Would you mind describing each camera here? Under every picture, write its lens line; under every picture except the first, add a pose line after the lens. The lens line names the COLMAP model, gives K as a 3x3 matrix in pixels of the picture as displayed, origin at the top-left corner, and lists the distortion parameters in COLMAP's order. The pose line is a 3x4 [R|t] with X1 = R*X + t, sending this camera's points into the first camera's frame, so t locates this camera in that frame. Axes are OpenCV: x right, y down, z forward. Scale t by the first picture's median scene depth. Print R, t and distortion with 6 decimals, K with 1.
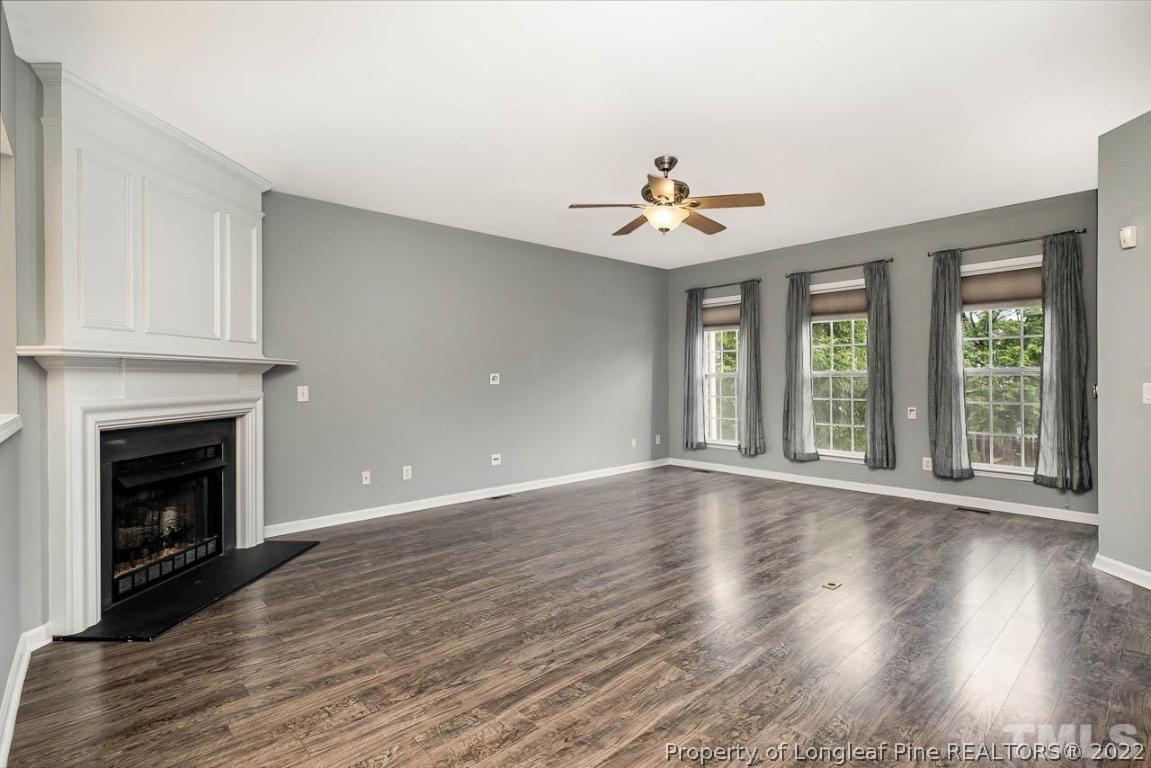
lens RADIAL K [[541.8, 0, 570.5], [0, 541.8, 379.8], [0, 0, 1]] dist [0.004391, 0.001573]
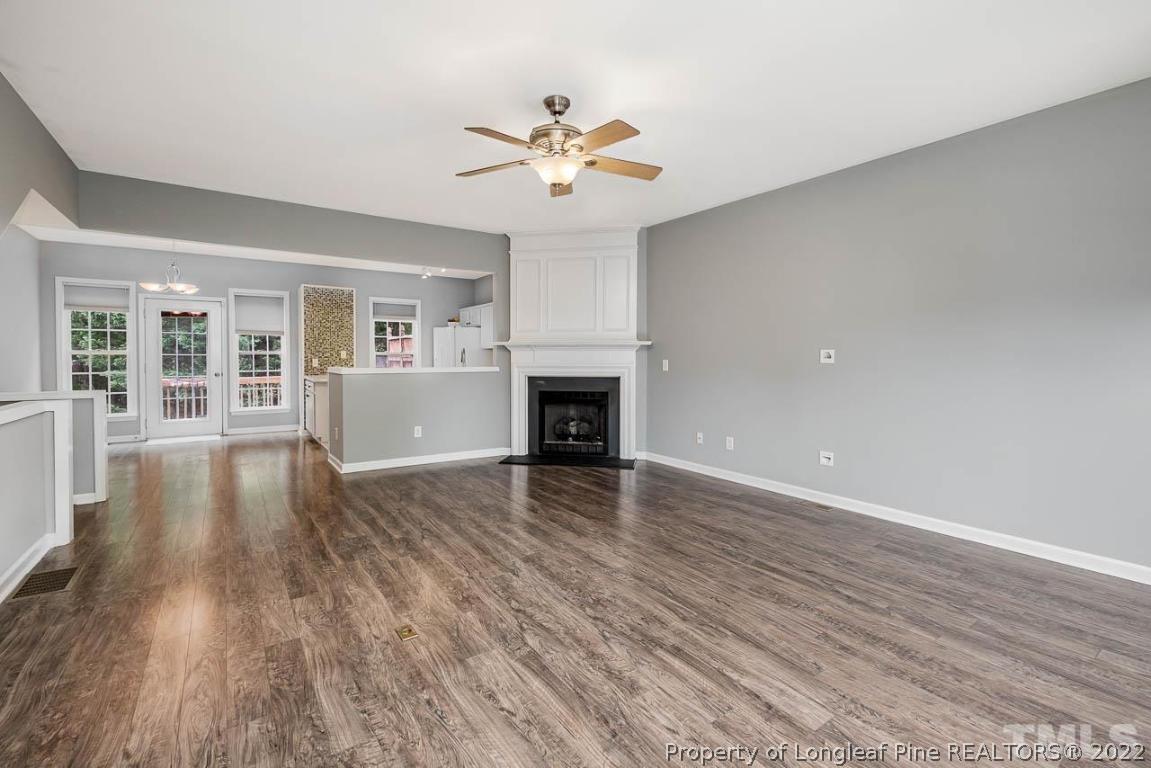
lens RADIAL K [[503.4, 0, 580.8], [0, 503.4, 374.1], [0, 0, 1]] dist [-0.004558, 0.000006]
pose [[-0.110728, 0.045435, -0.992812, 1.173387], [-0.004423, 0.998922, 0.046208, -0.014629], [0.993841, 0.009507, -0.110408, 1.362754]]
